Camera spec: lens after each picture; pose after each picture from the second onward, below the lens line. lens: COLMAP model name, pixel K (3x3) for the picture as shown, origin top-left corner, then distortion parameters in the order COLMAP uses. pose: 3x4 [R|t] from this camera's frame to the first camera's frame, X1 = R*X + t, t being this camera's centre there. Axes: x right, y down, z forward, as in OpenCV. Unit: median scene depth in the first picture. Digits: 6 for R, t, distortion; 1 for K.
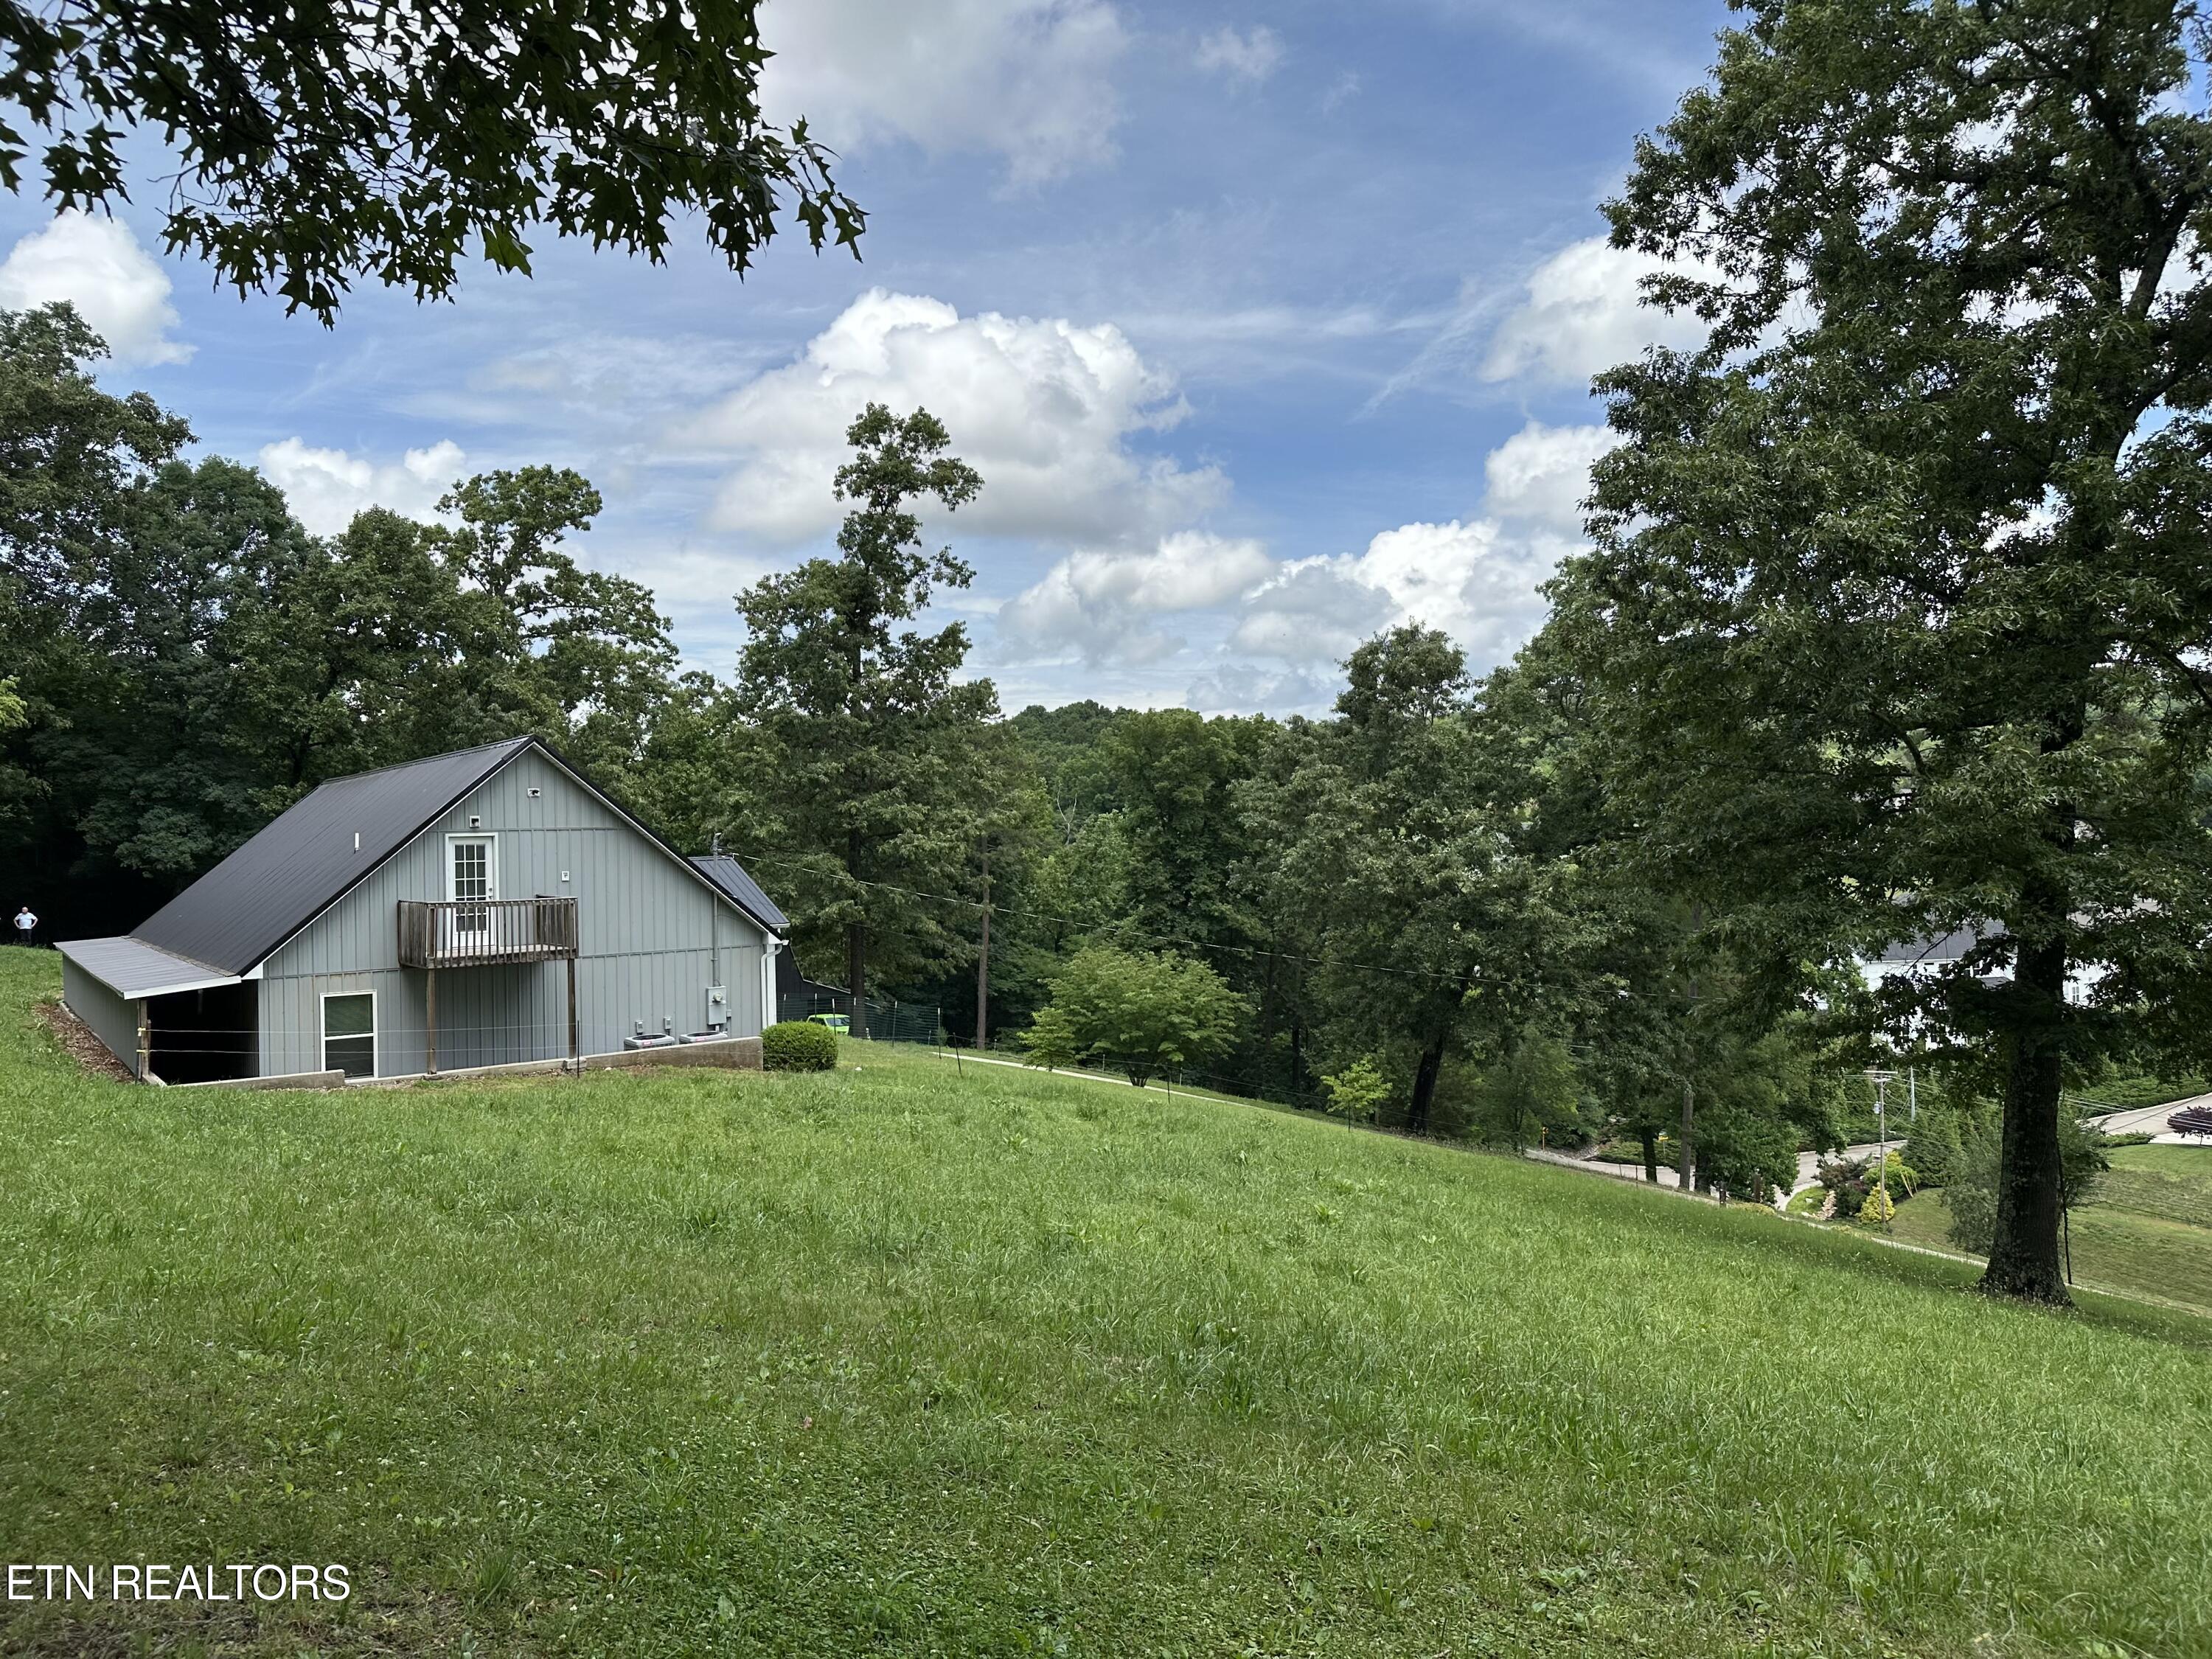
lens RADIAL K [[1533.9, 0, 1240.6], [0, 1533.9, 788.1], [0, 0, 1]] dist [0.041516, -0.076154]
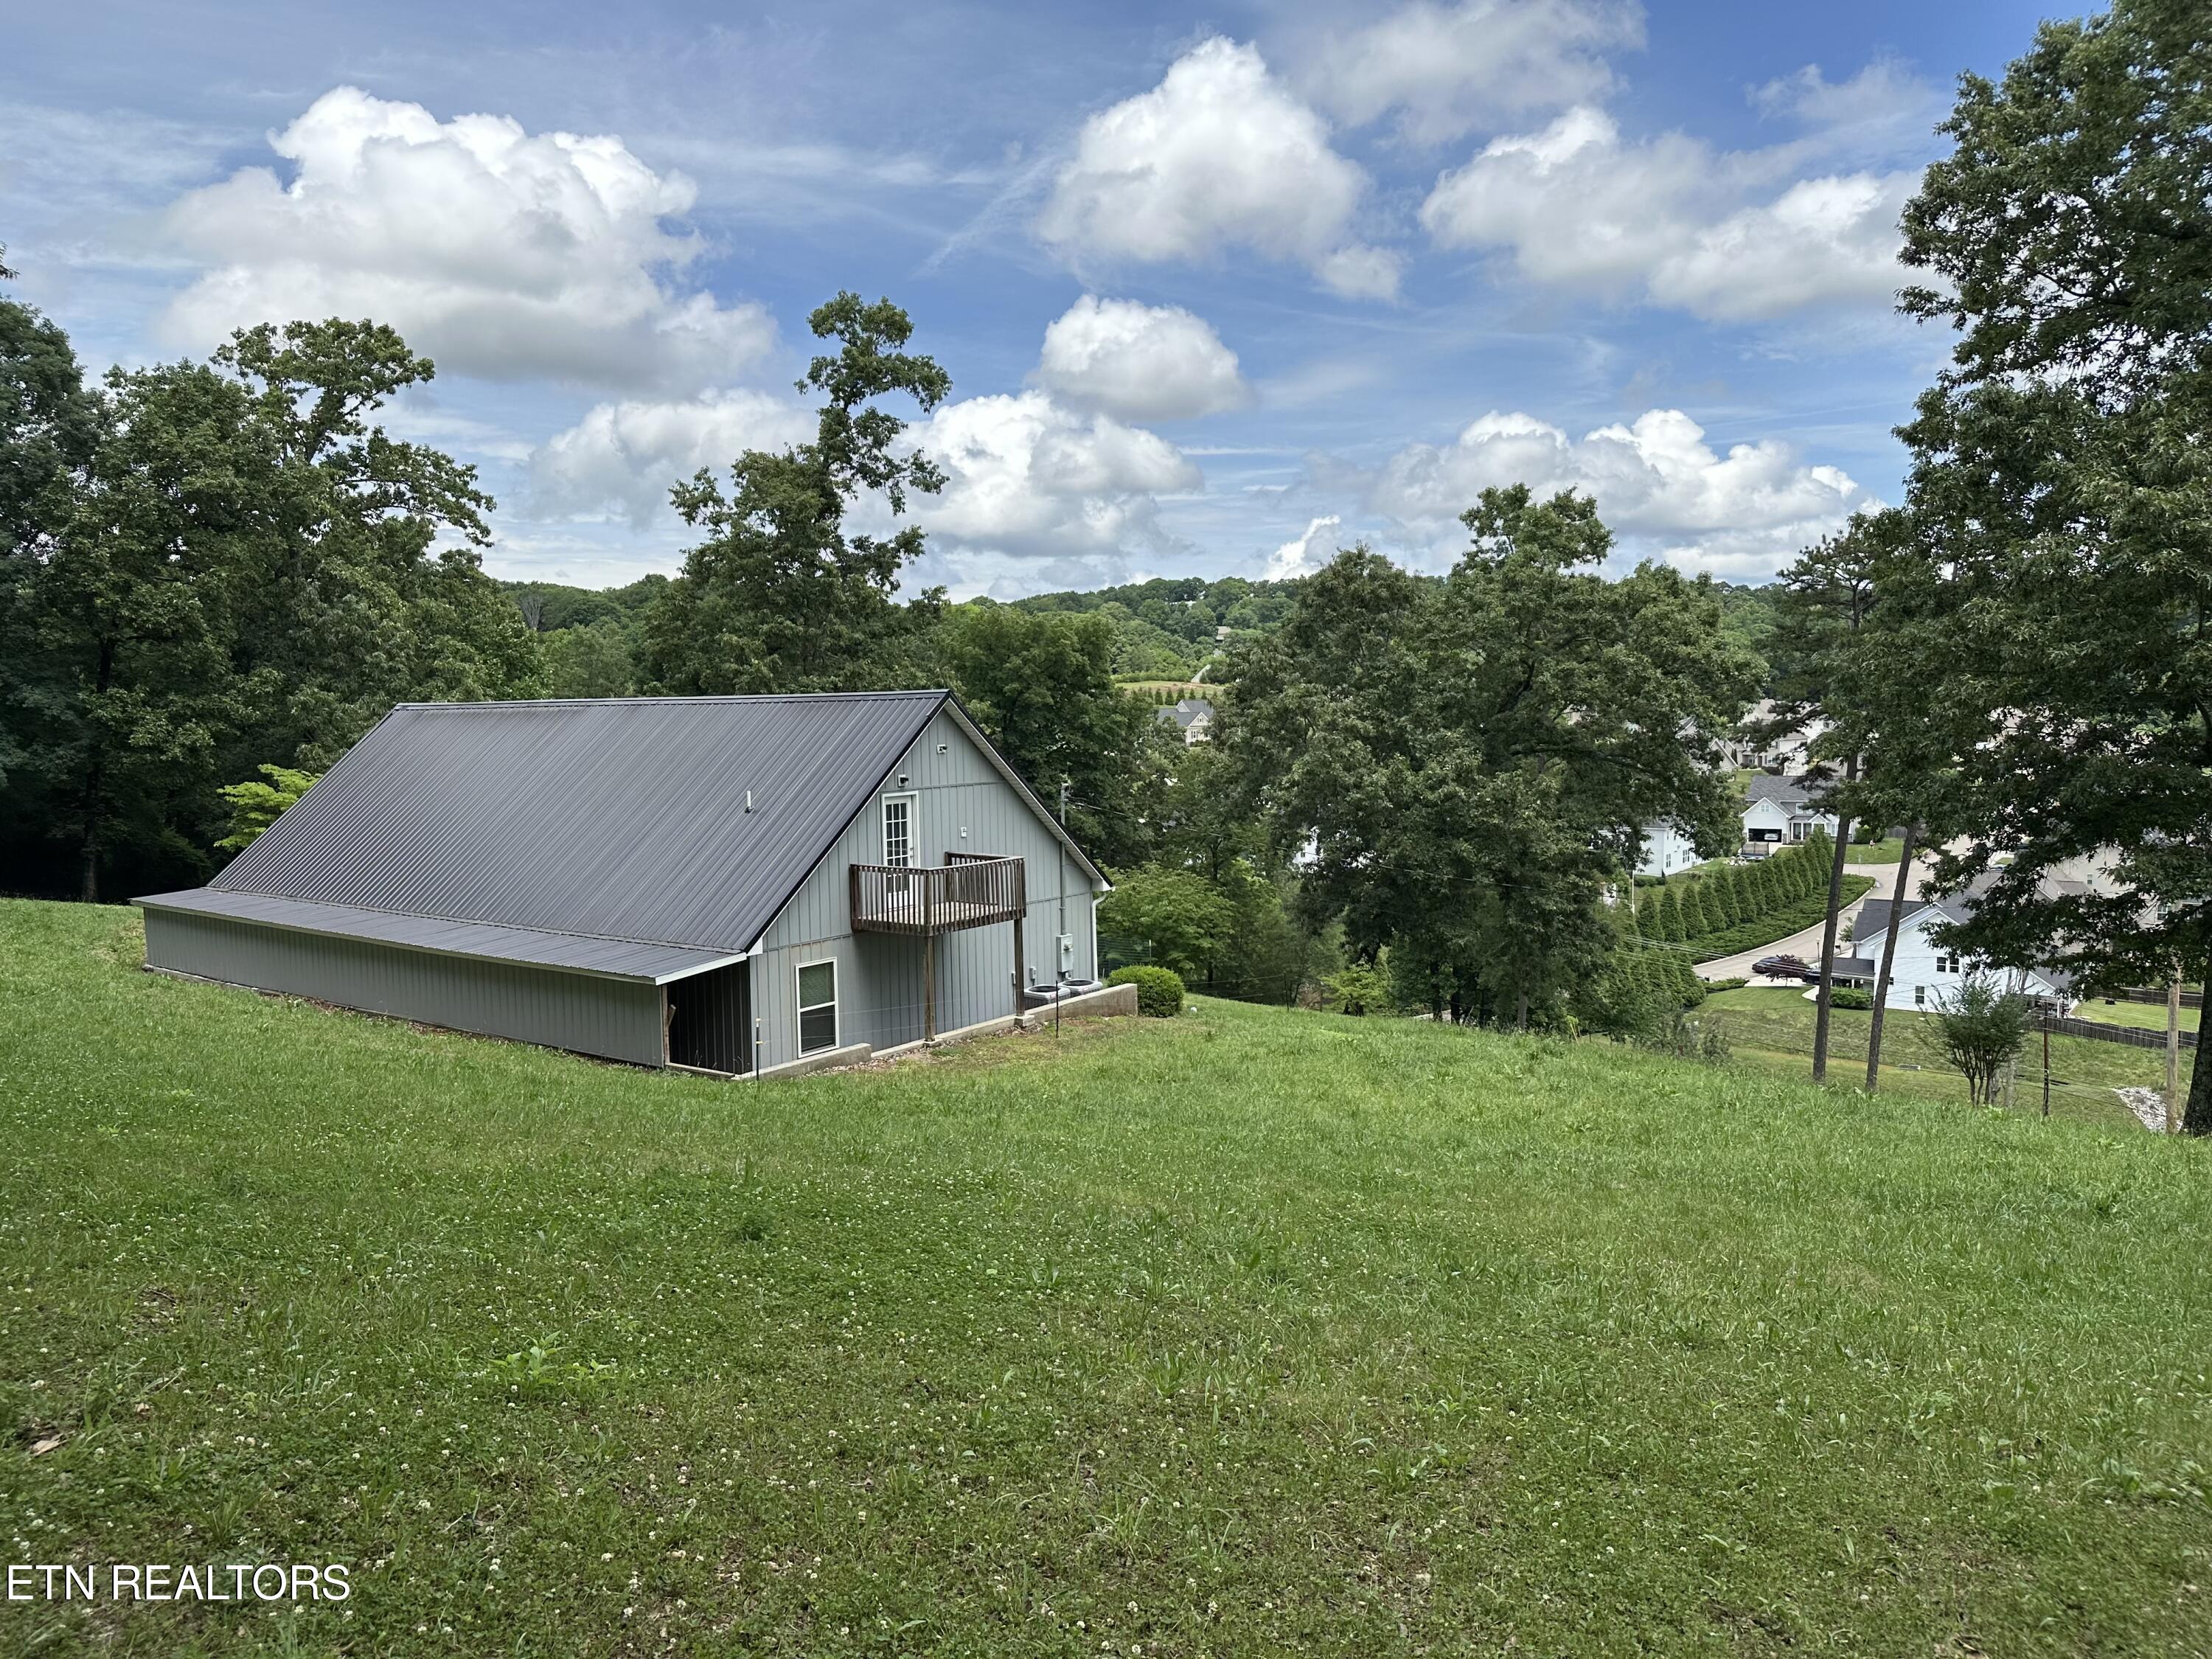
lens RADIAL K [[1562.7, 0, 1106.3], [0, 1562.7, 794.3], [0, 0, 1]] dist [-0.024722, -0.003208]
pose [[0.958937, -0.010965, 0.283409, -0.344186], [-0.016315, 0.995465, 0.093717, -0.033687], [-0.283151, -0.094492, 0.954409, 0.012663]]
